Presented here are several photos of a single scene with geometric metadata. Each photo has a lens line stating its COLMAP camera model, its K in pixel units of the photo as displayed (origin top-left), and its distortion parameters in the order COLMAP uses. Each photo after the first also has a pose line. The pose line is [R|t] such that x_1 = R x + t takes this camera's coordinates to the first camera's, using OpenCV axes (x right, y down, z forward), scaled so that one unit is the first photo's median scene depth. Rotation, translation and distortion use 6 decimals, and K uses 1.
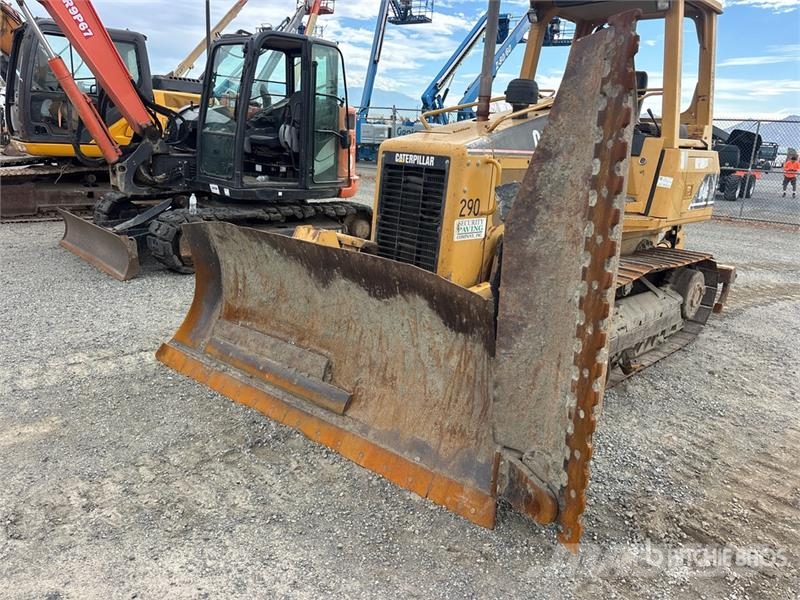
lens RADIAL K [[605.5, 0, 400.8], [0, 605.5, 312.9], [0, 0, 1]] dist [0.048275, -0.055859]
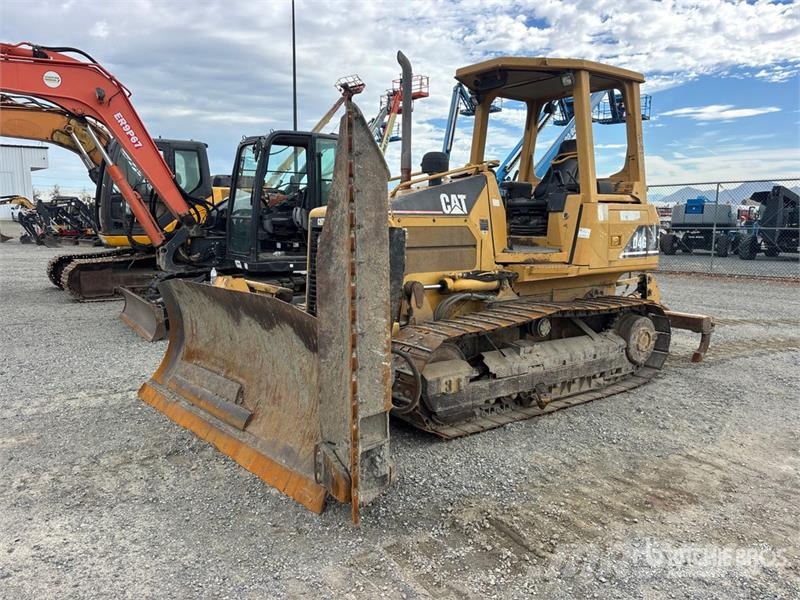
lens RADIAL K [[610.3, 0, 398.2], [0, 610.3, 311.1], [0, 0, 1]] dist [0.047907, -0.065092]
pose [[0.984422, -0.030002, -0.173243, 0.290277], [0.005674, 0.990241, -0.139249, 0.073639], [0.175731, 0.136097, 0.974985, -0.105844]]
